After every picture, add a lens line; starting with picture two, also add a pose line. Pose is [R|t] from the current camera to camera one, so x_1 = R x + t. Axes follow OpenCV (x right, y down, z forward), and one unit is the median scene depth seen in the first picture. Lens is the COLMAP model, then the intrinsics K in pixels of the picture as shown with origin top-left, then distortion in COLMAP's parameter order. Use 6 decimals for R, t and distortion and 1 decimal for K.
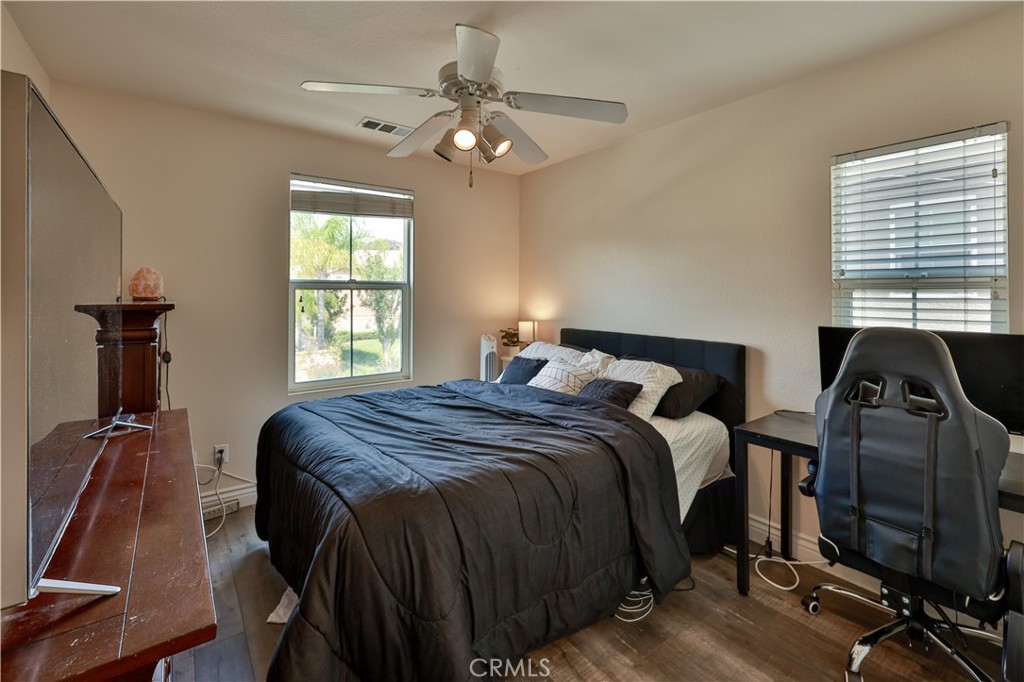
lens RADIAL K [[432.2, 0, 516.5], [0, 432.2, 294.2], [0, 0, 1]] dist [-0.000207, -0.000667]
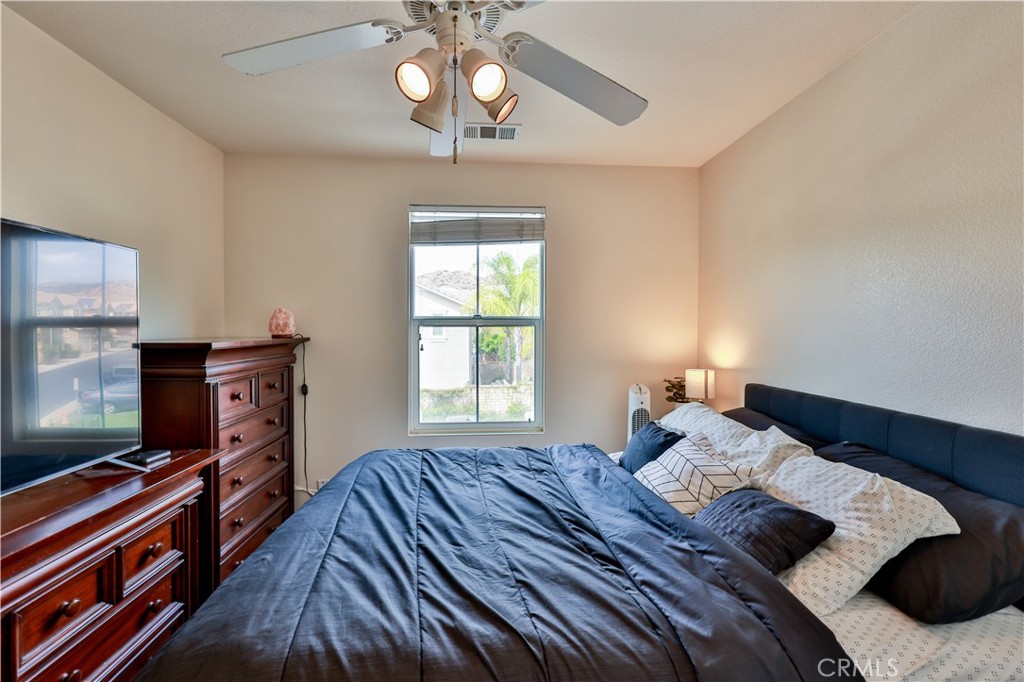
lens RADIAL K [[432.2, 0, 512.5], [0, 432.2, 336.1], [0, 0, 1]] dist [-0.000207, -0.000667]
pose [[0.848730, 0.006268, -0.528789, 0.187708], [0.001927, 0.999886, 0.014946, -0.003992], [0.528822, -0.013704, 0.848622, 0.320056]]
